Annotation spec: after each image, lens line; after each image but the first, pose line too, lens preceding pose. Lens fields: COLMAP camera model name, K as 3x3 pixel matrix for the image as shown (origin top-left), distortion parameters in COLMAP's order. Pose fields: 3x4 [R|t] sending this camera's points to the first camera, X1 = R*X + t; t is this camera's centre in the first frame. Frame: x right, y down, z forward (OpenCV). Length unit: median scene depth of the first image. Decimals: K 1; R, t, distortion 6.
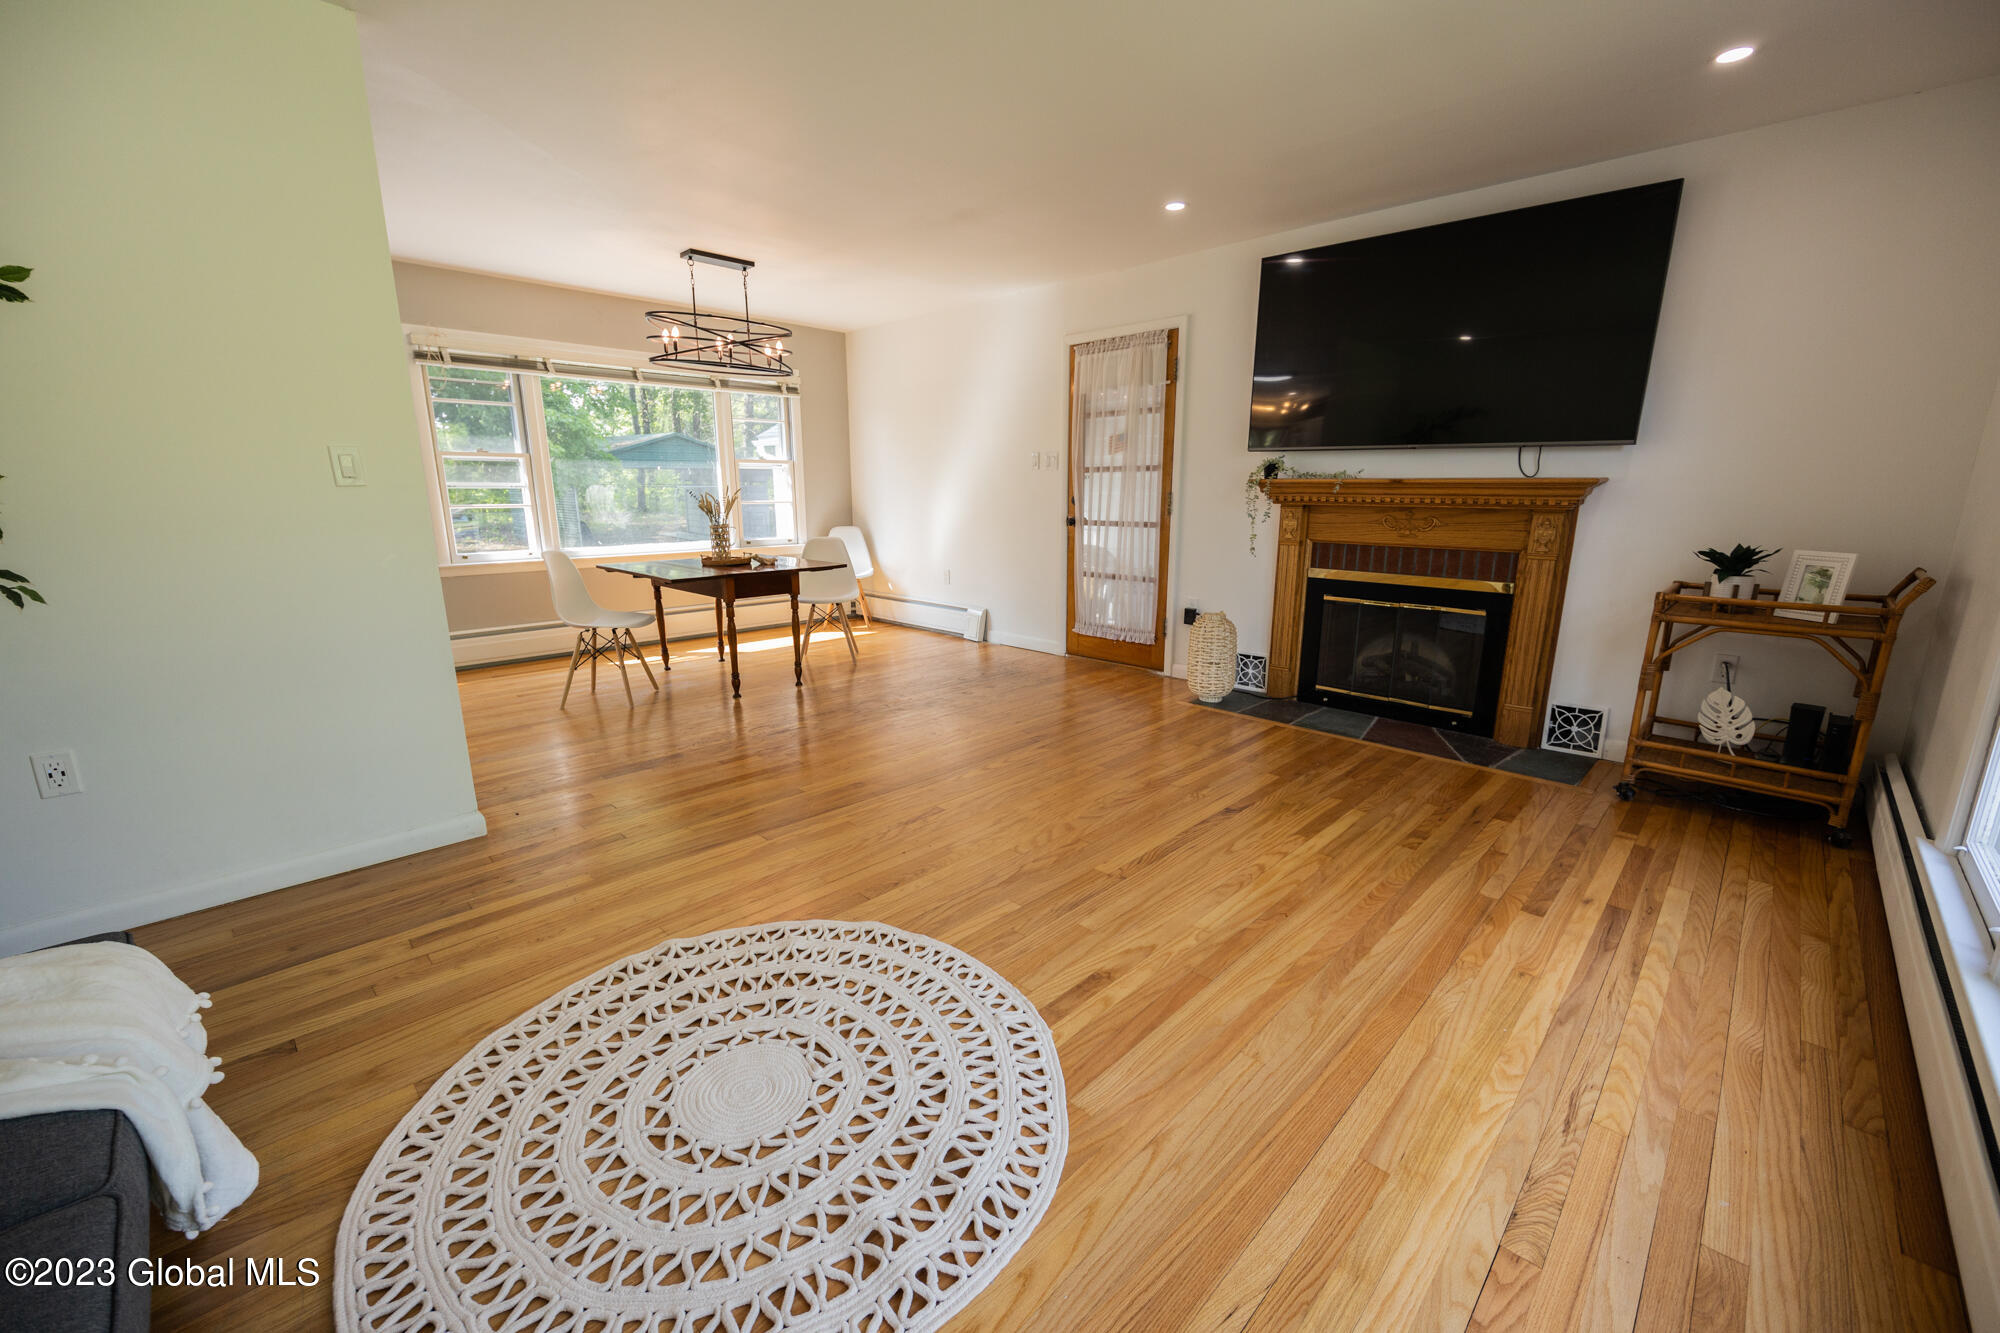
lens RADIAL K [[802.2, 0, 1006.6], [0, 802.2, 671.5], [0, 0, 1]] dist [-0.004518, 0.001465]
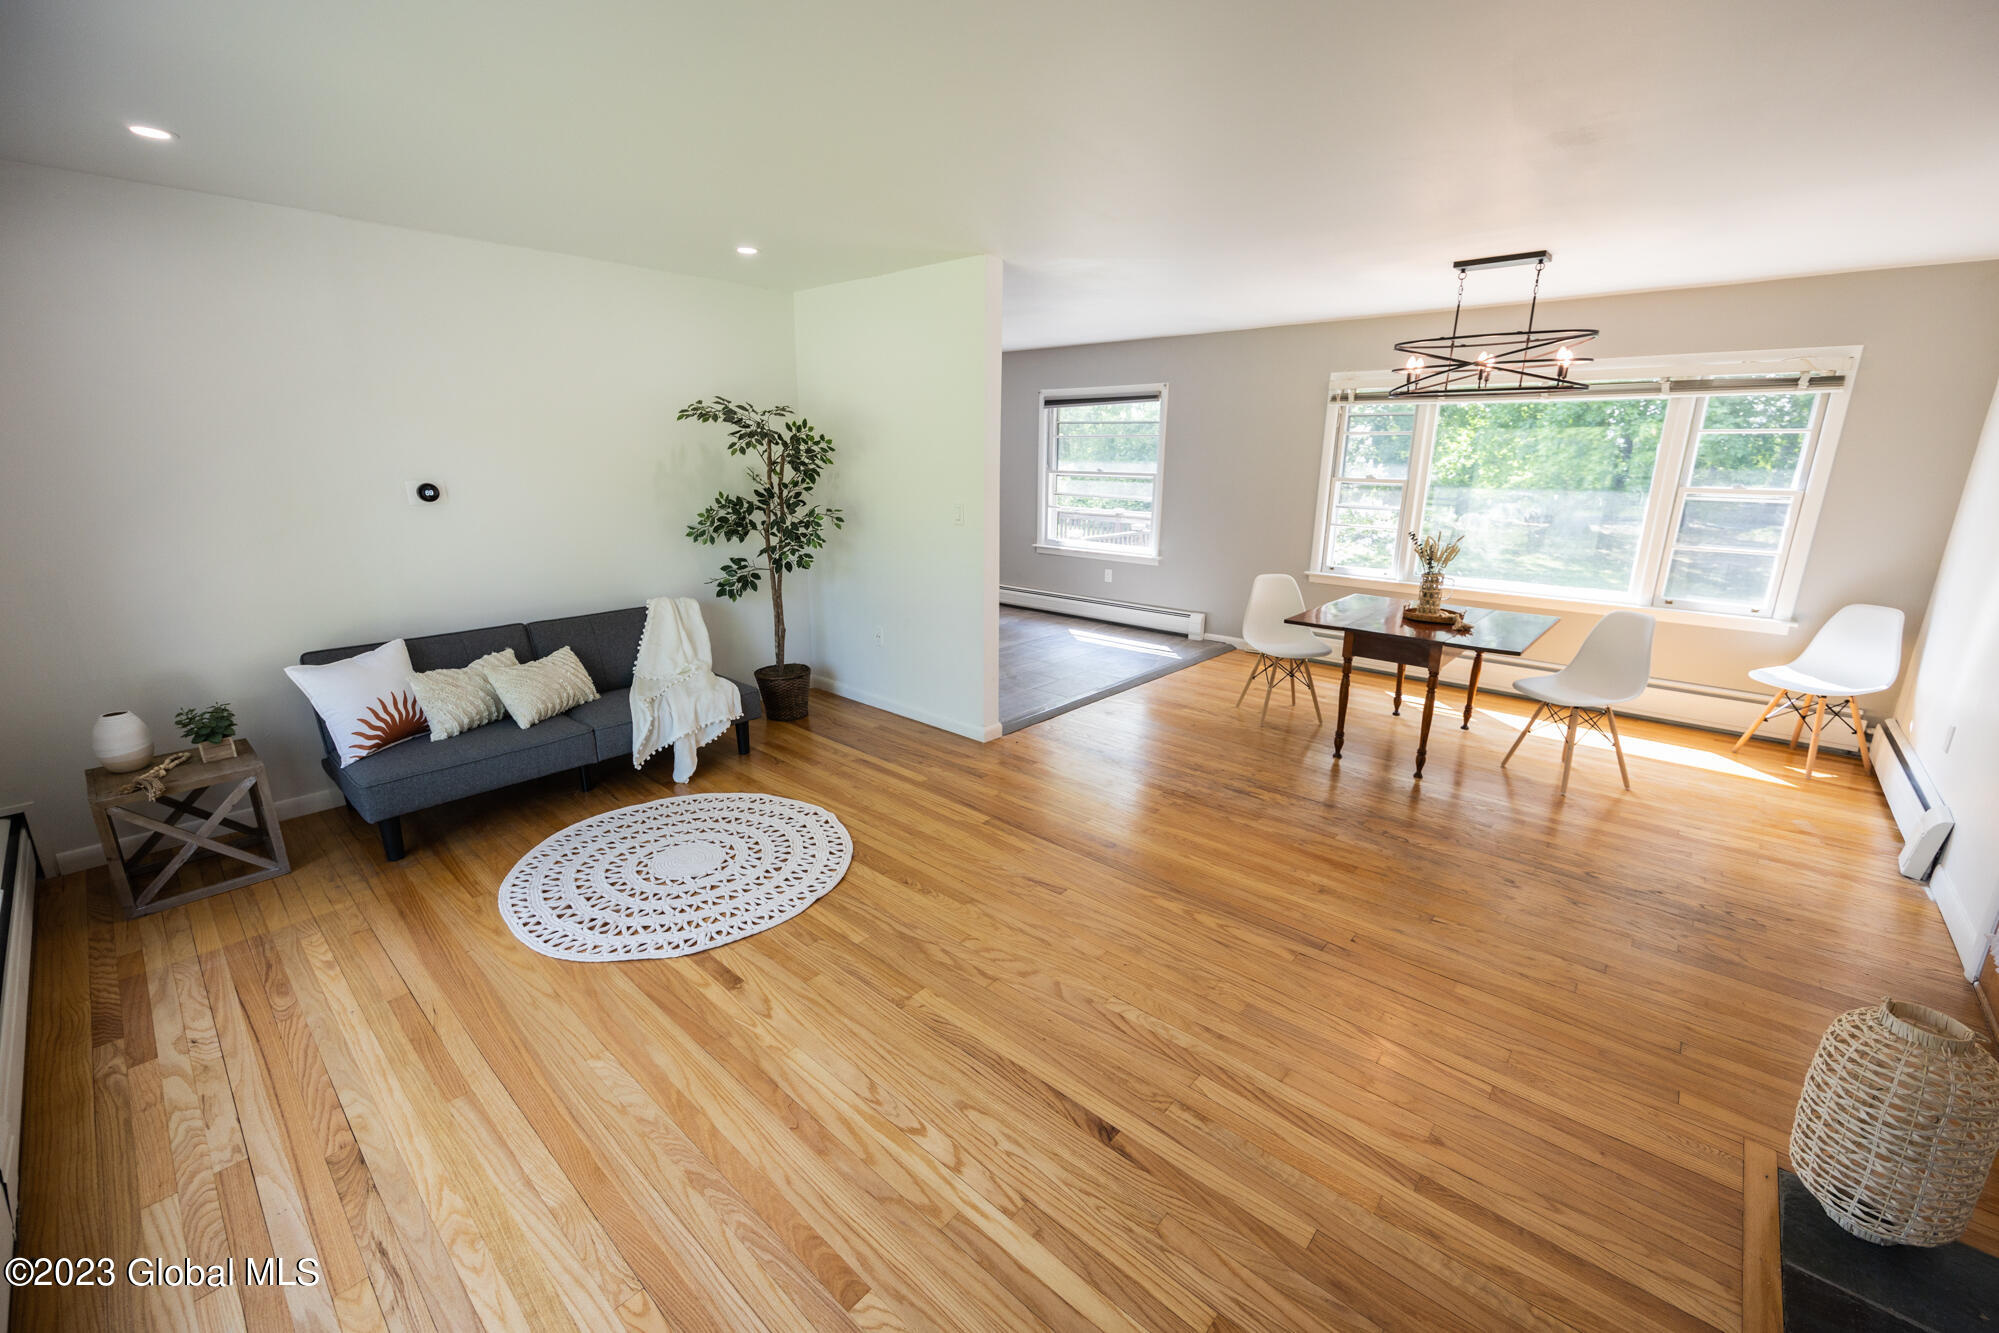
lens RADIAL K [[801.8, 0, 1003.4], [0, 801.8, 670.6], [0, 0, 1]] dist [-0.004518, 0.001465]
pose [[0.047029, 0.264292, -0.963295, 0.792344], [-0.232580, 0.940755, 0.246753, -0.310109], [0.971440, 0.212439, 0.105712, 0.776179]]
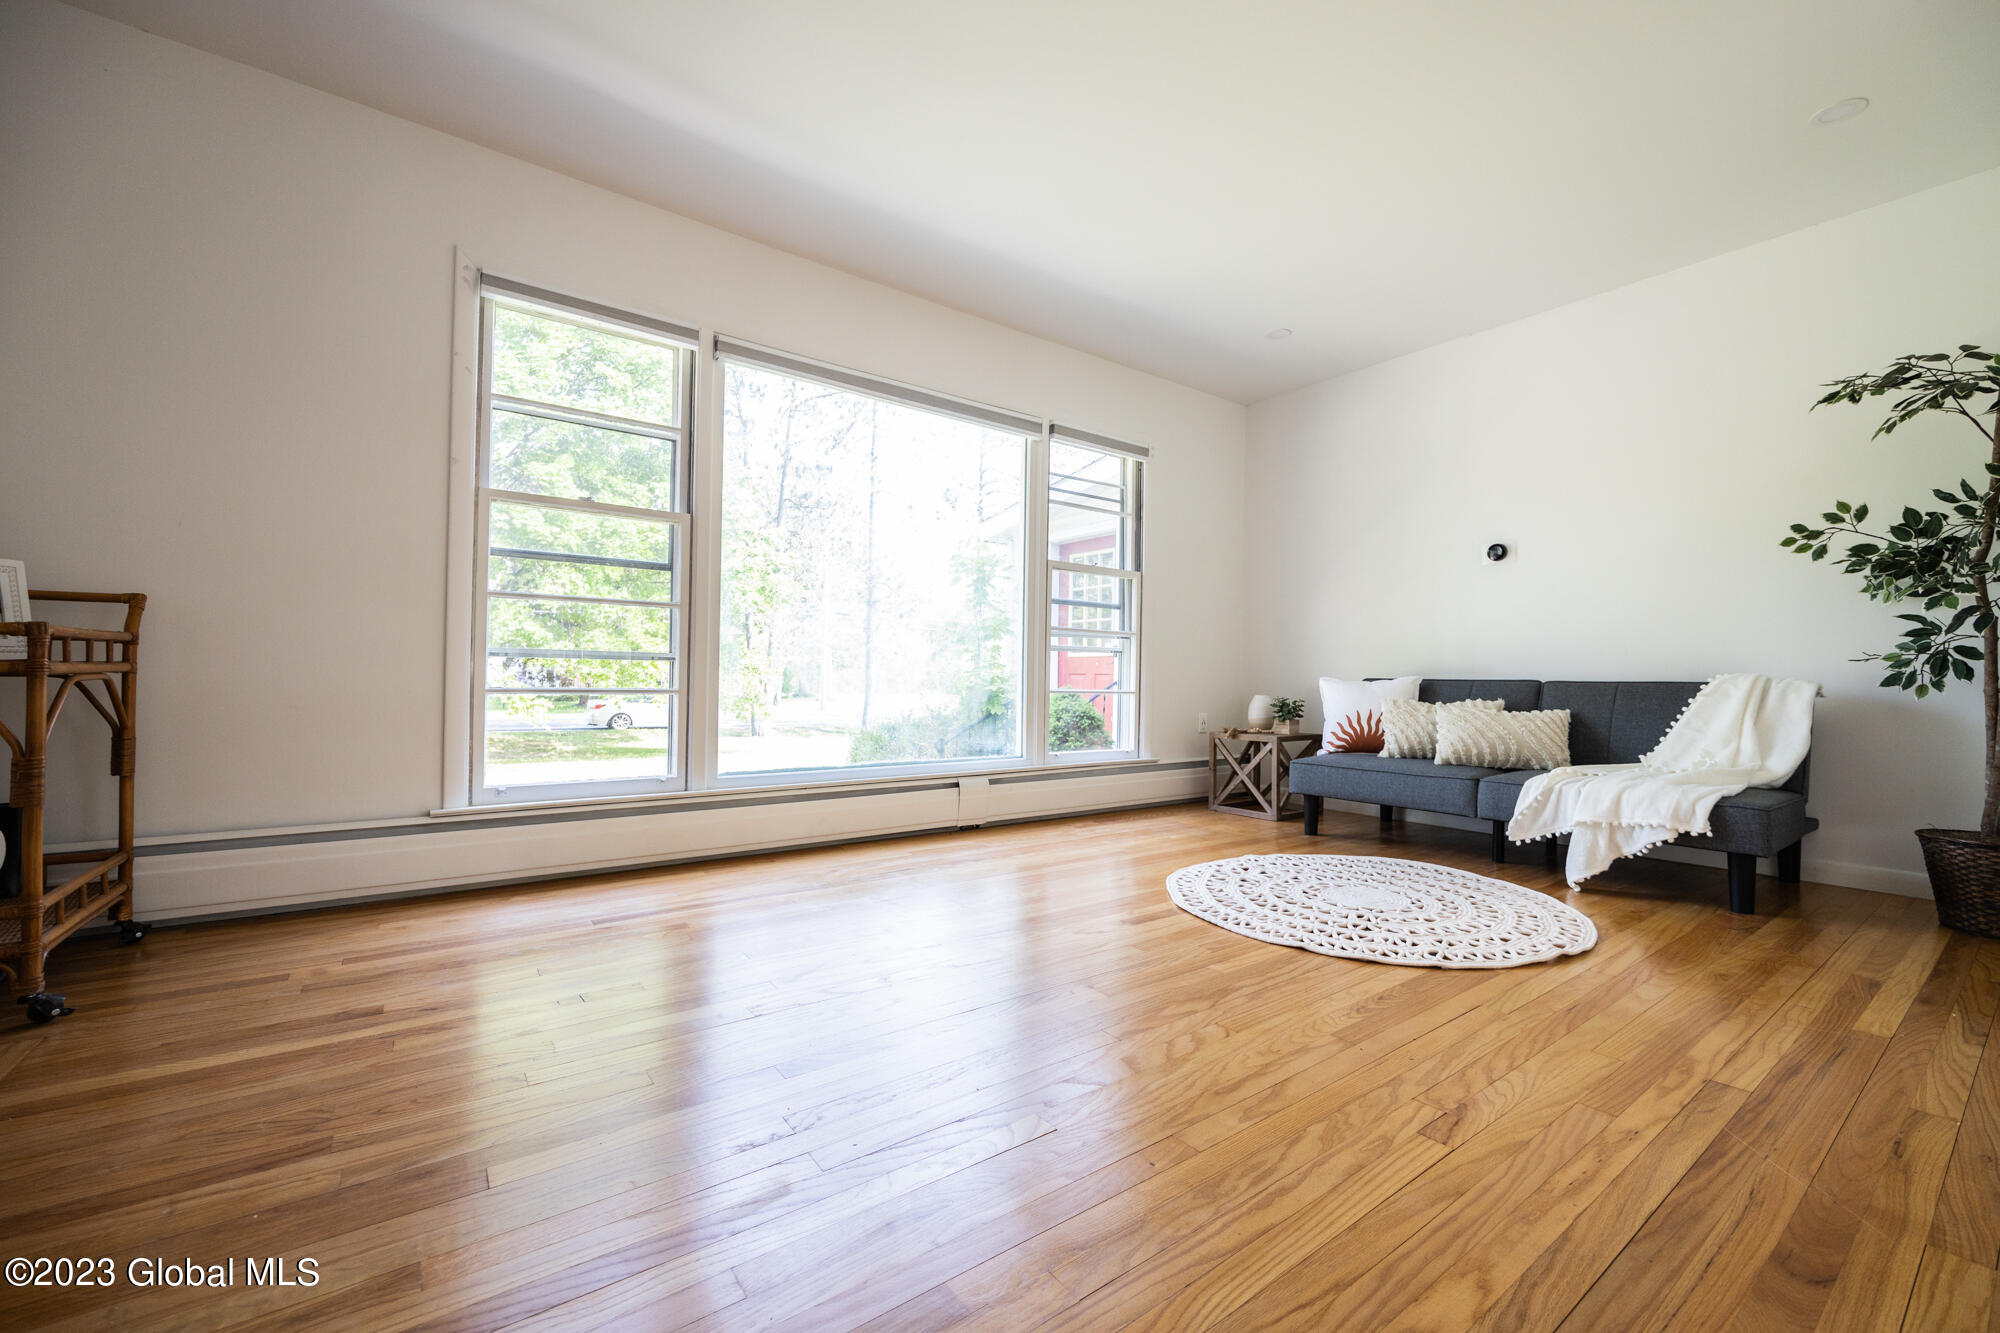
lens RADIAL K [[802.2, 0, 1015.9], [0, 802.2, 673.0], [0, 0, 1]] dist [-0.004518, 0.001465]
pose [[-0.988531, -0.014562, 0.150315, 0.076636], [0.018943, 0.975522, 0.219085, -0.166390], [-0.149826, 0.219419, -0.964058, 1.398576]]
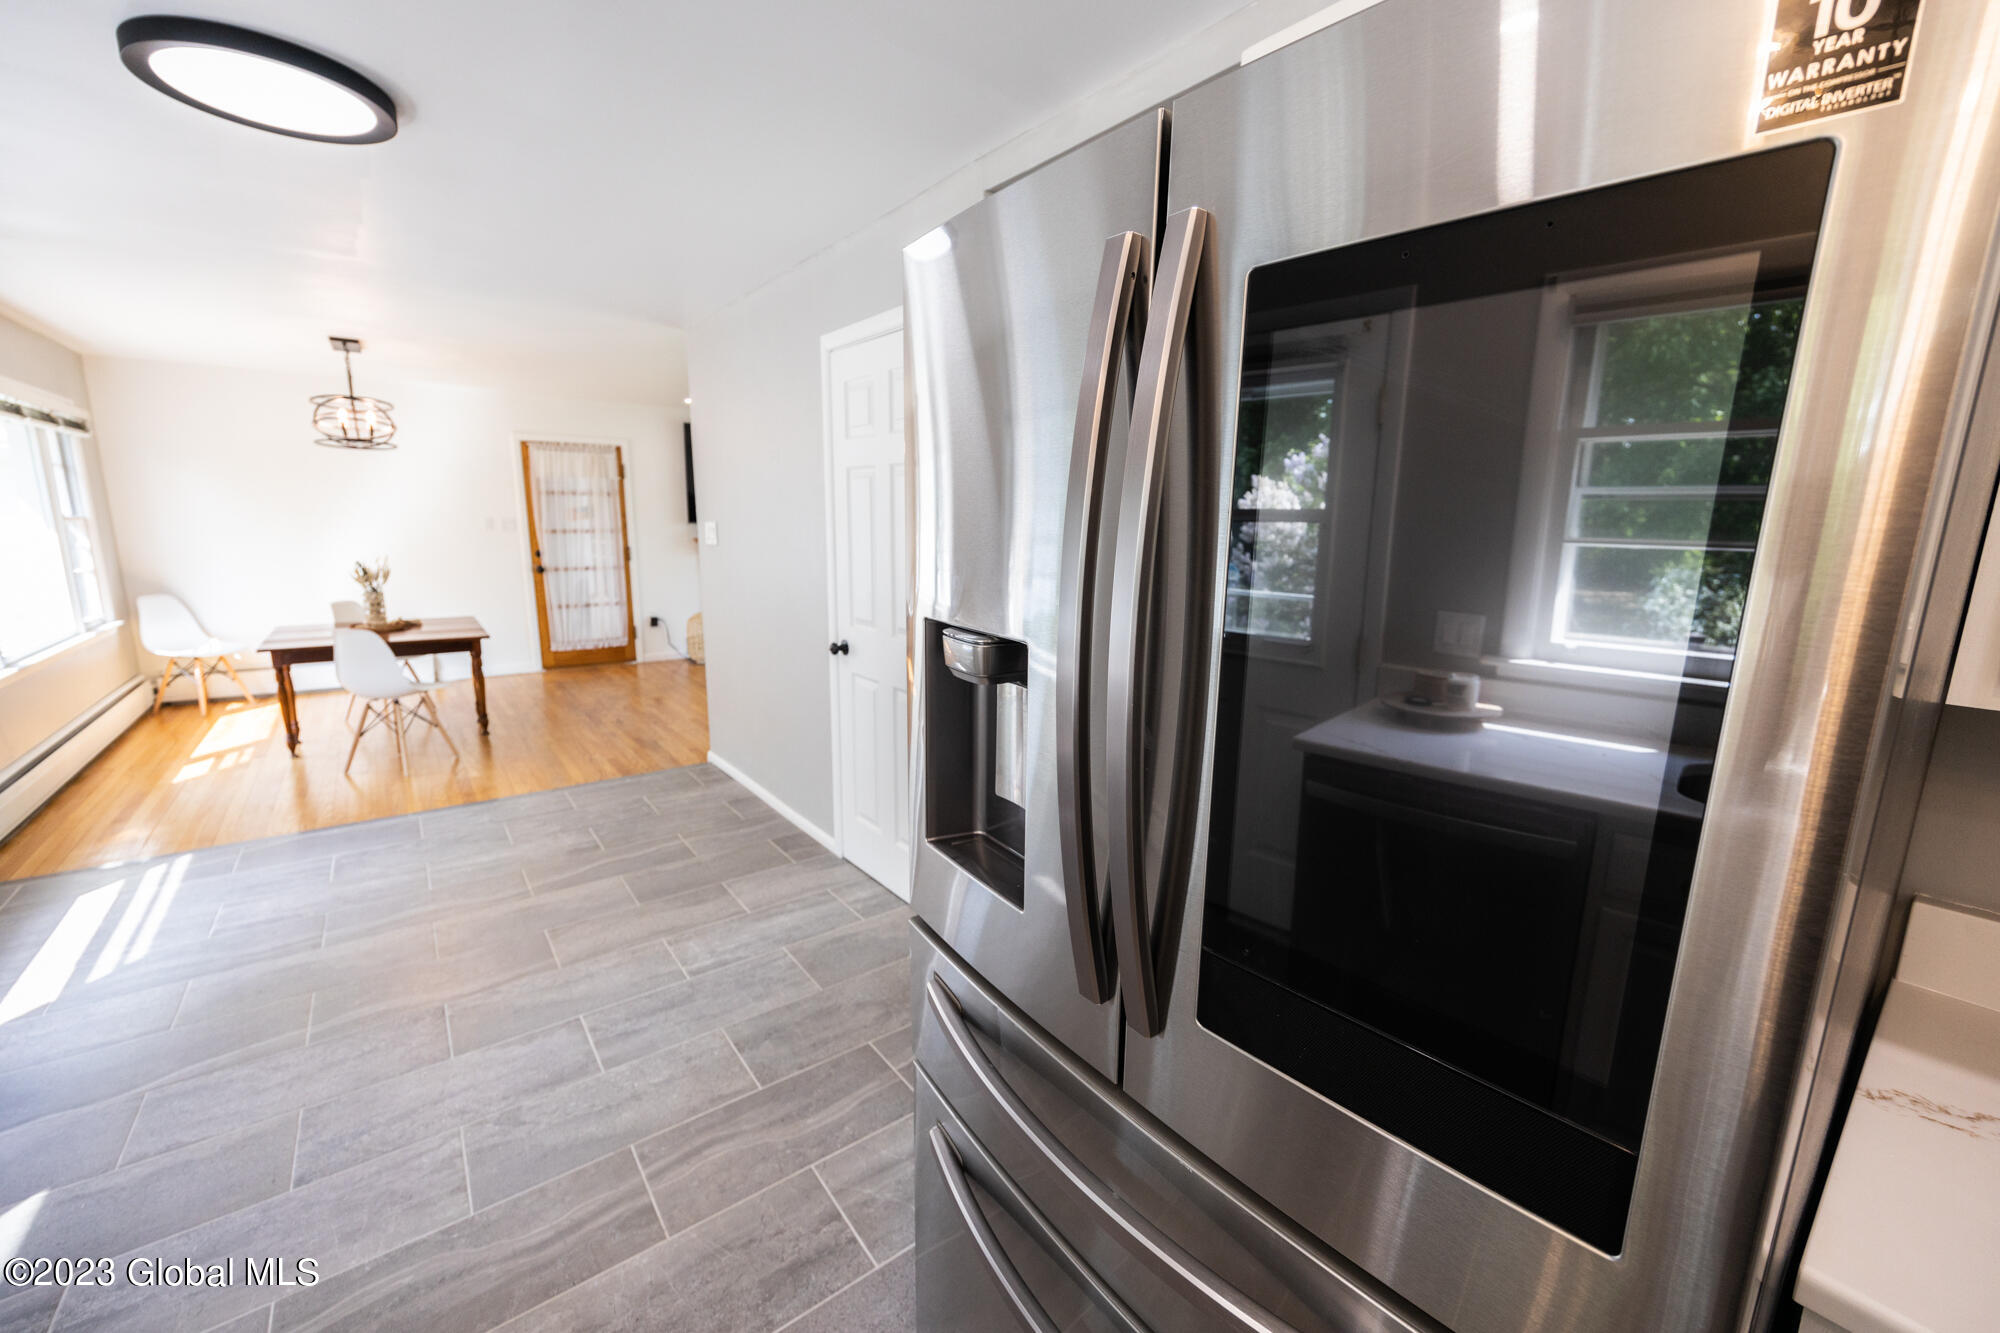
lens RADIAL K [[802.2, 0, 1019.1], [0, 802.2, 671.0], [0, 0, 1]] dist [-0.004518, 0.001465]
pose [[0.125489, -0.179395, 0.975741, -2.082809], [0.197940, 0.968268, 0.152564, -0.120383], [-0.972148, 0.173993, 0.157017, 0.069921]]
